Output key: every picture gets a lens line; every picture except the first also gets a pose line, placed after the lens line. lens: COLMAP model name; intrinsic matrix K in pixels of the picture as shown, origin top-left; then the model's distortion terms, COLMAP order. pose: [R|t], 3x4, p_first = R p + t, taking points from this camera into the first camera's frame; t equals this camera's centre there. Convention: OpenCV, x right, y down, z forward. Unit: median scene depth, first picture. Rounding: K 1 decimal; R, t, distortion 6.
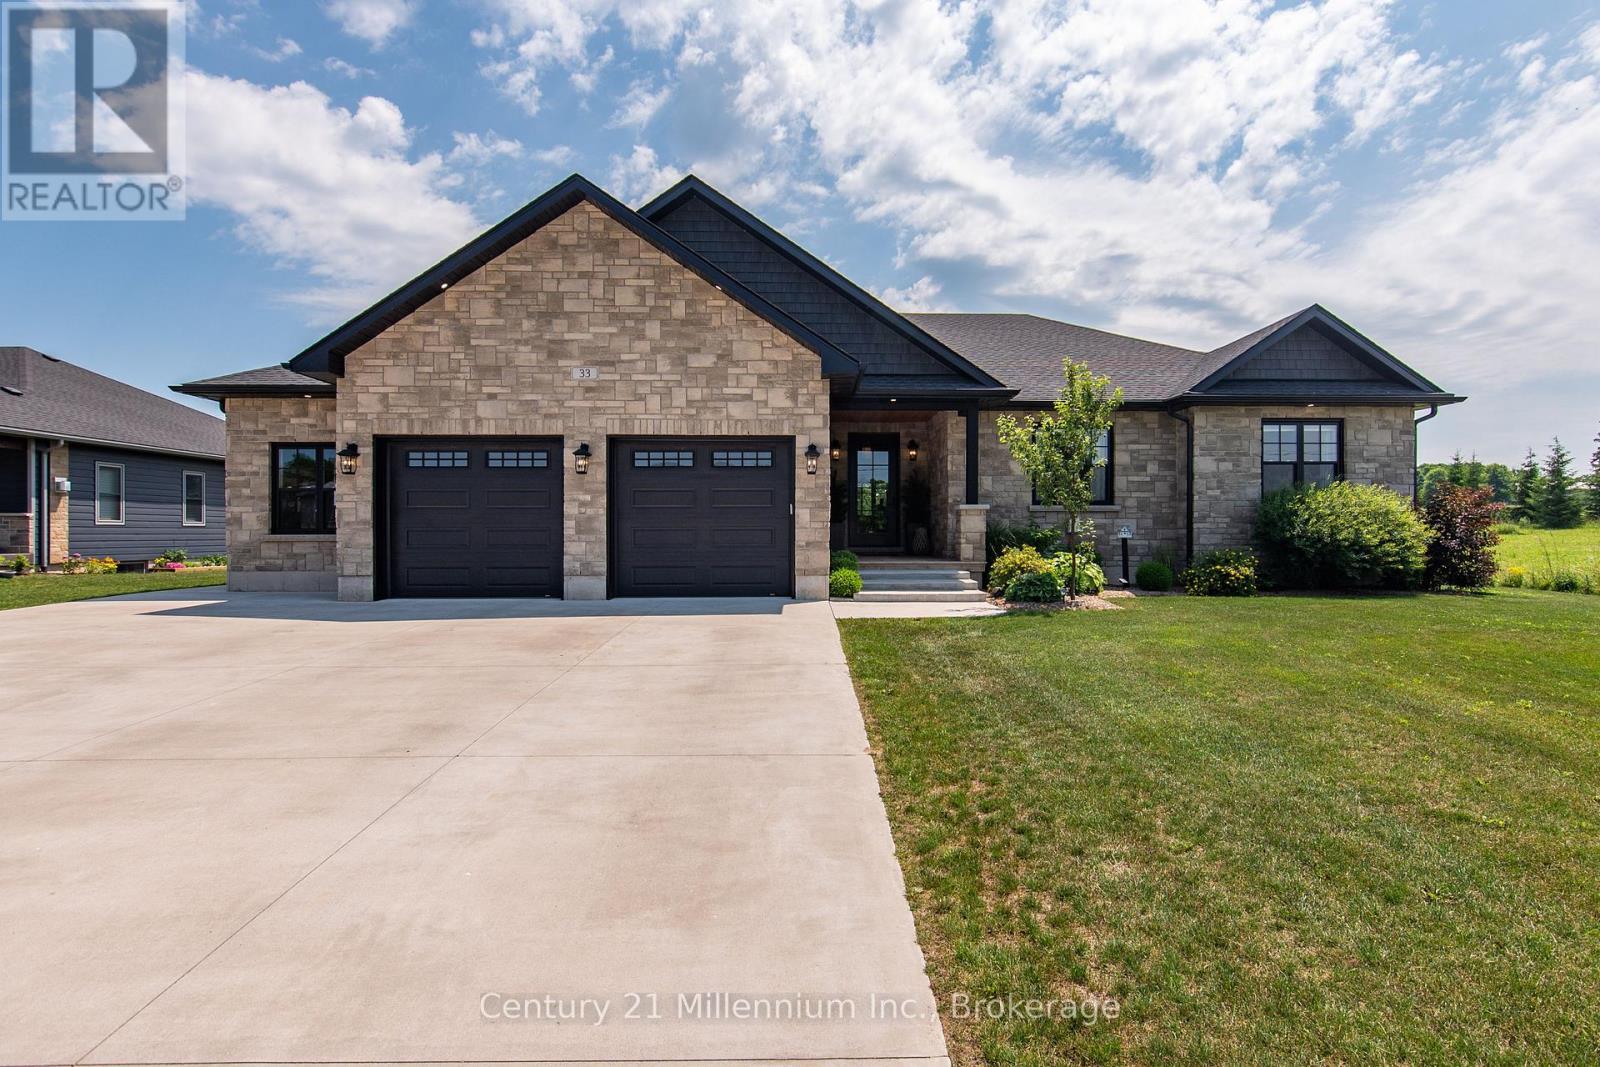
lens RADIAL K [[762.0, 0, 800.0], [0, 762.0, 533.5], [0, 0, 1]] dist [-0.001404, -0.000478]
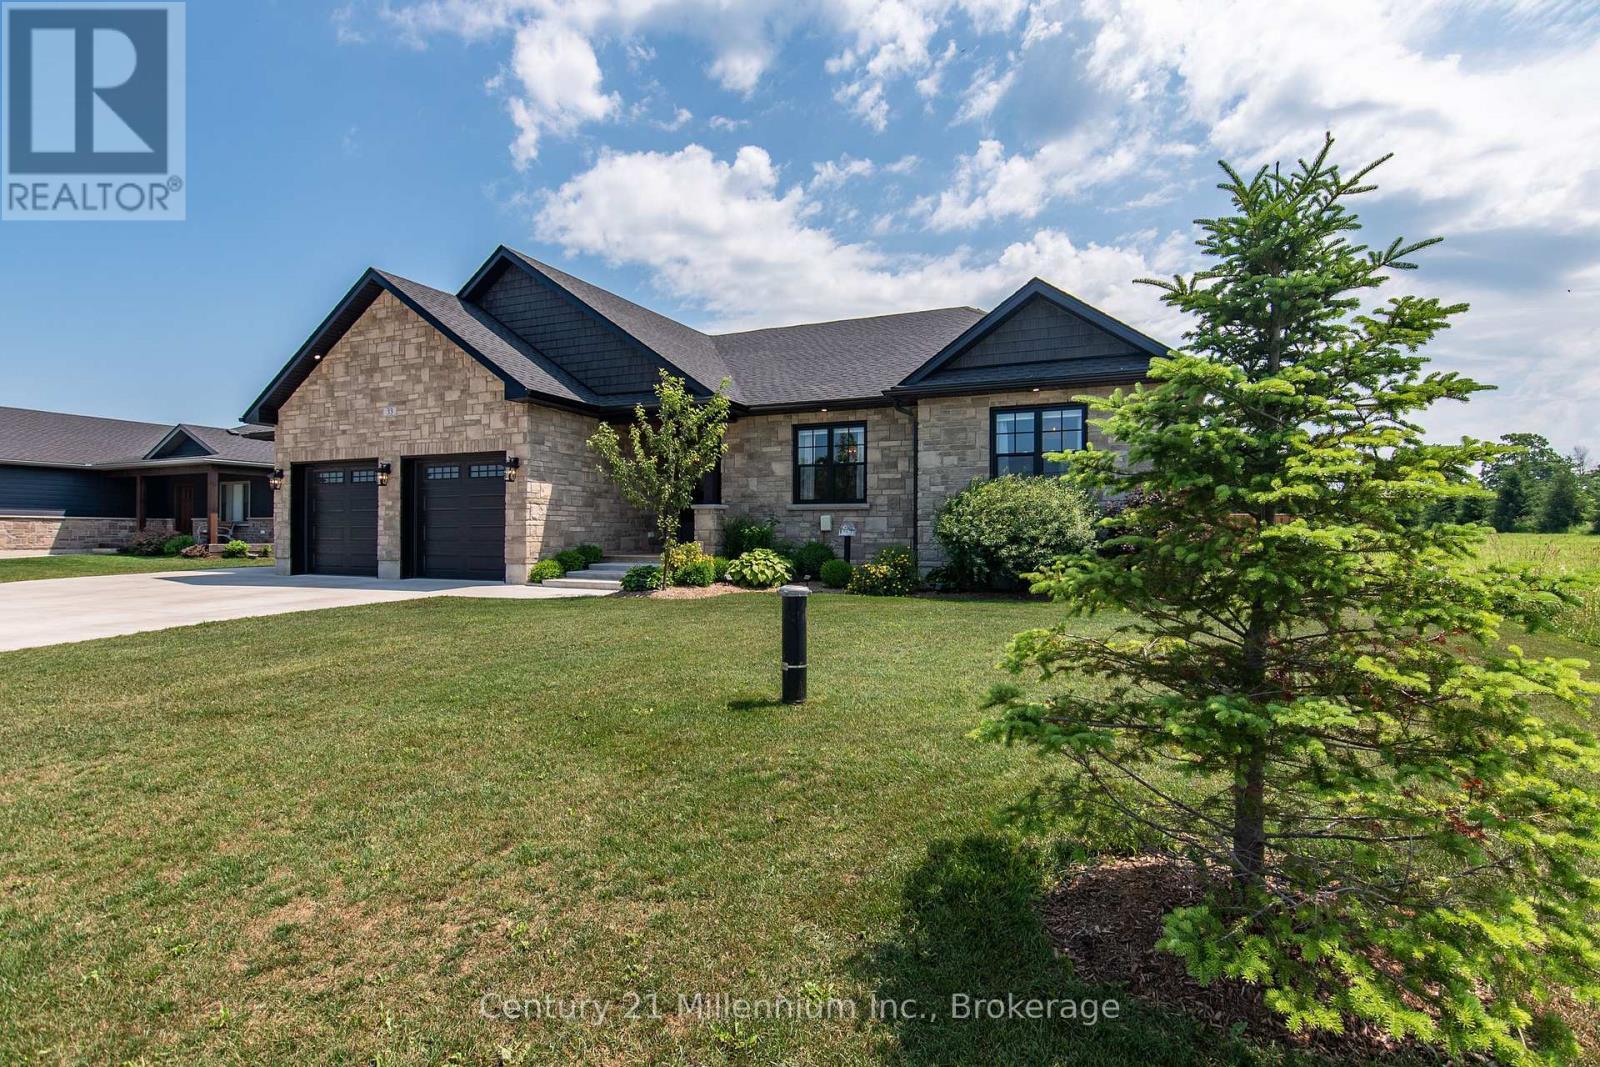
lens RADIAL K [[791.5, 0, 799.8], [0, 791.5, 554.8], [0, 0, 1]] dist [-0.005296, 0.006651]
pose [[0.905667, 0.012452, -0.423807, 0.812104], [-0.007045, 0.999873, 0.014322, 0.016356], [0.423932, -0.009985, 0.905639, 0.026241]]
